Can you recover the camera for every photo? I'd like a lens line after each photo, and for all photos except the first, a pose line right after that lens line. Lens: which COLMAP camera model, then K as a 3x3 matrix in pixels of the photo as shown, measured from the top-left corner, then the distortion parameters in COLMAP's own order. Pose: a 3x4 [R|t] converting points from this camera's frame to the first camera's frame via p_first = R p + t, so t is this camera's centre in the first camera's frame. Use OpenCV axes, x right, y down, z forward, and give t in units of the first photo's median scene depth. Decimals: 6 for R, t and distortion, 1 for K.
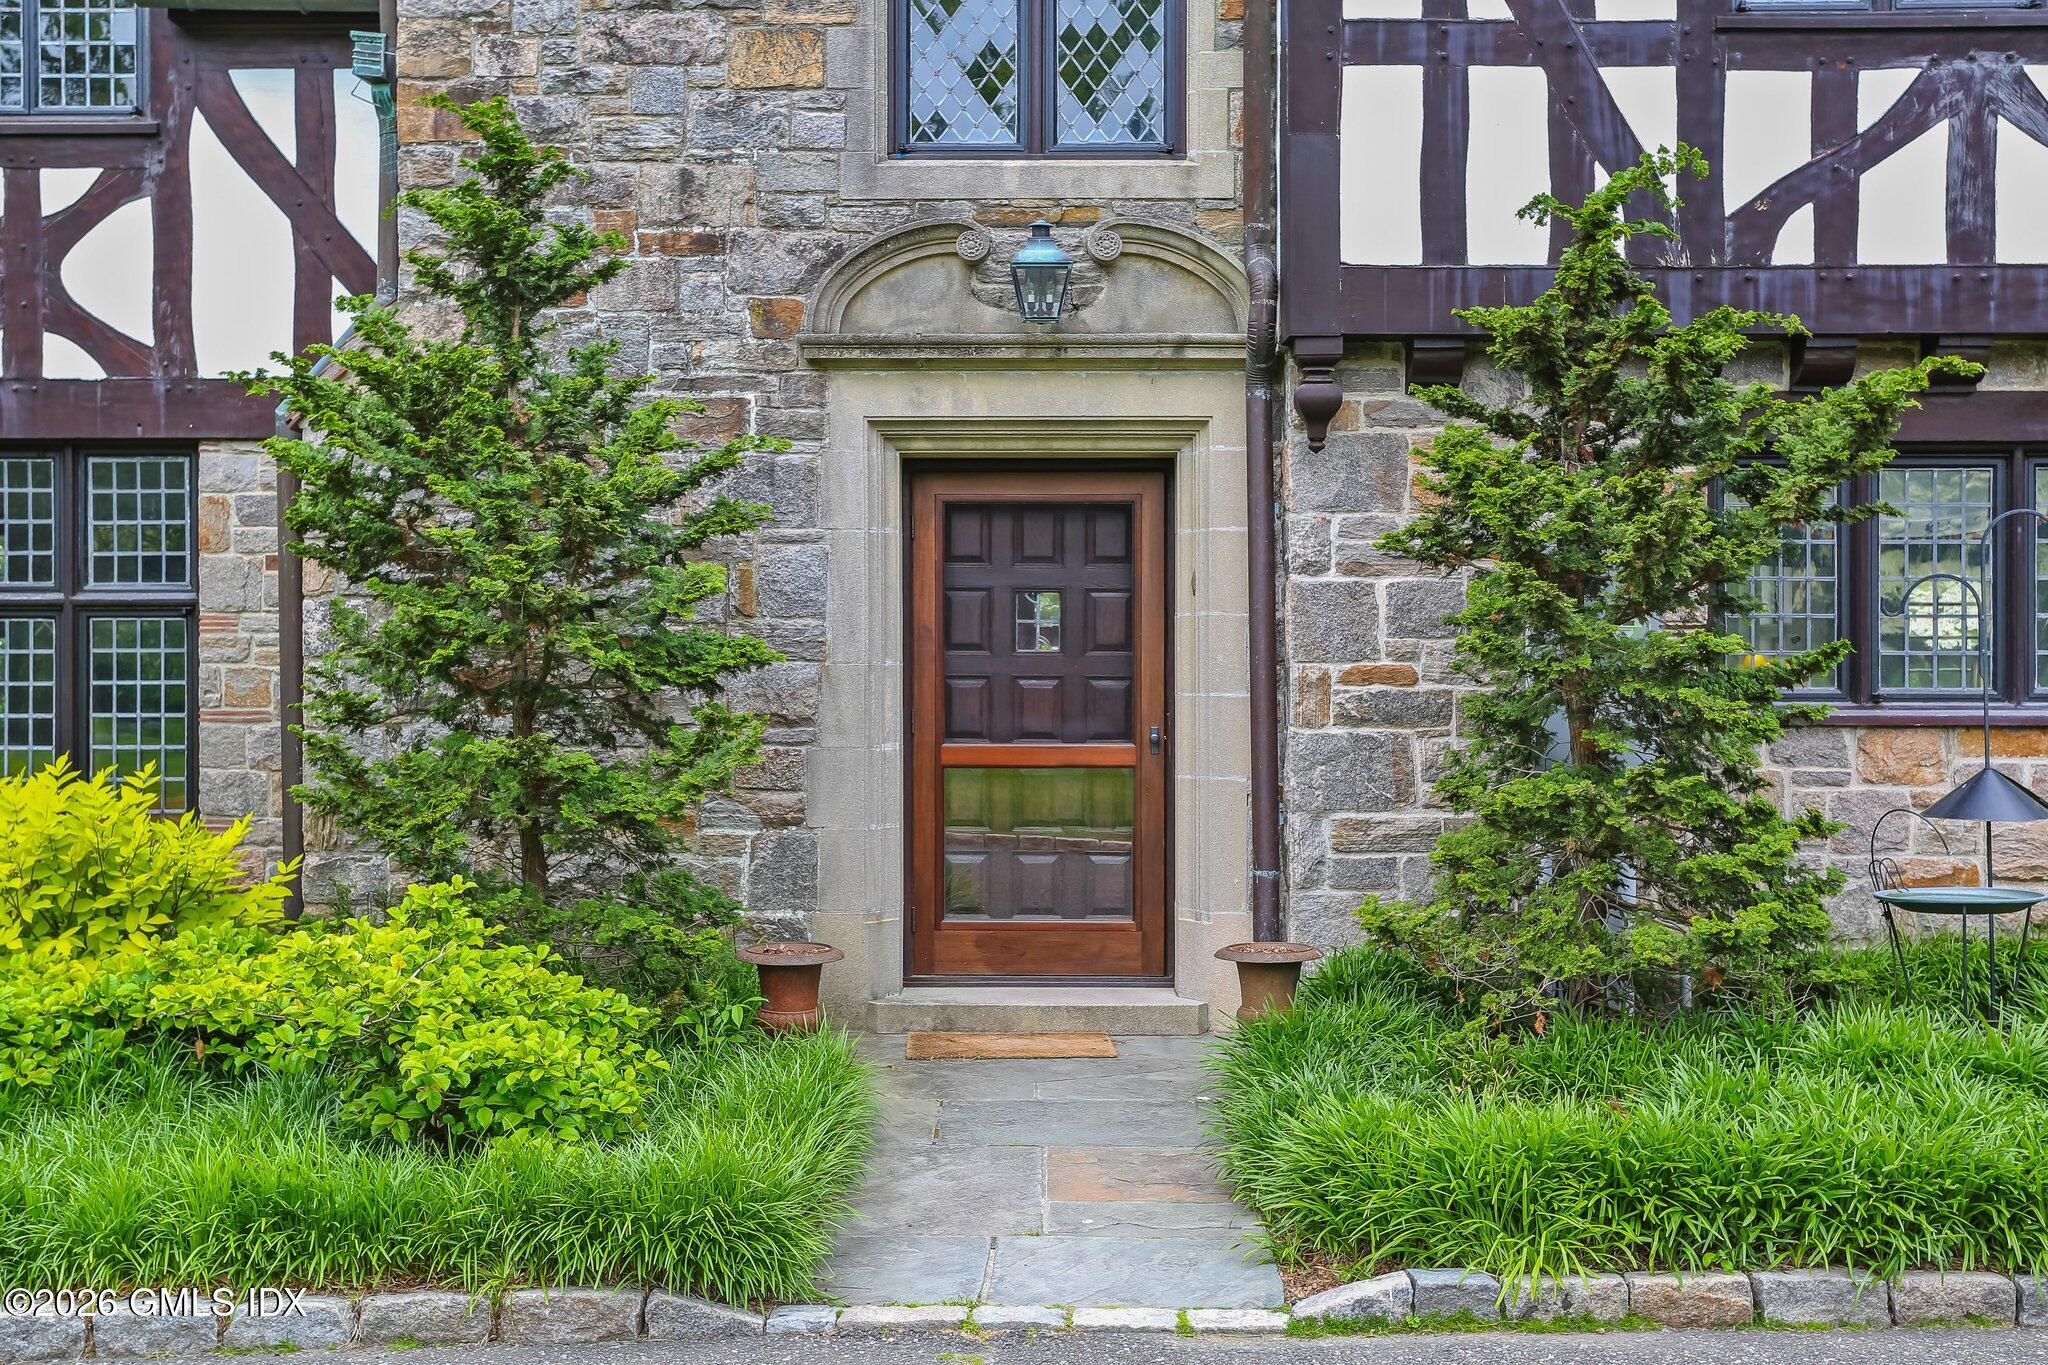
lens RADIAL K [[2339.1, 0, 1019.4], [0, 2339.1, 665.5], [0, 0, 1]] dist [0.016872, 0.000000]
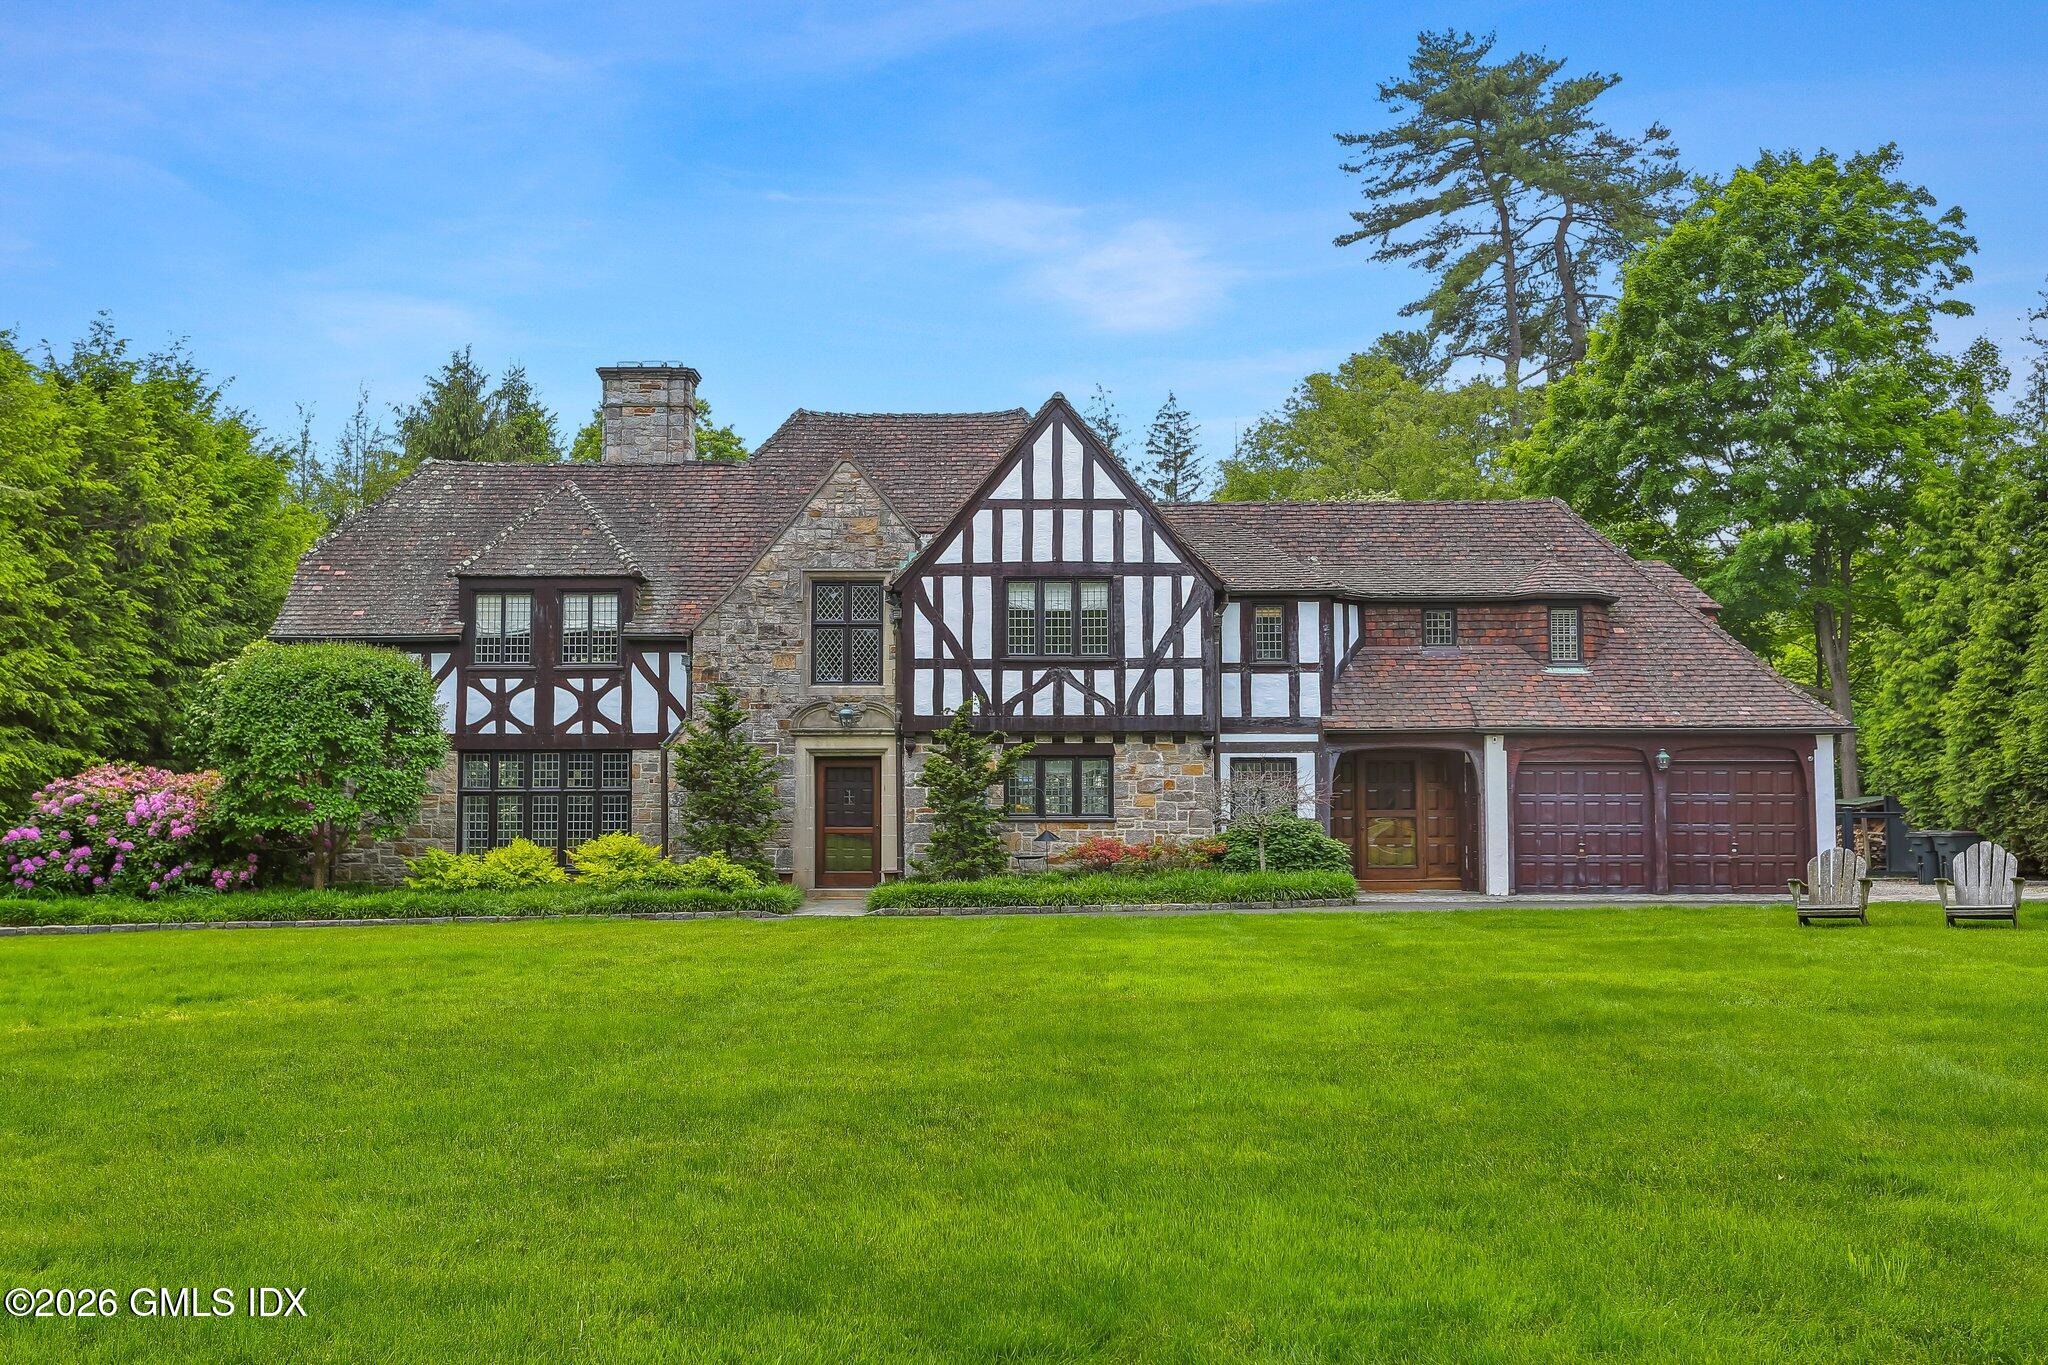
lens RADIAL K [[1999.3, 0, 1015.7], [0, 1999.3, 667.7], [0, 0, 1]] dist [0.011962, 0.000000]
pose [[0.999959, -0.001880, 0.008881, 0.277157], [0.002435, 0.998021, -0.062838, -0.024998], [-0.008745, 0.062857, 0.997984, -2.556754]]
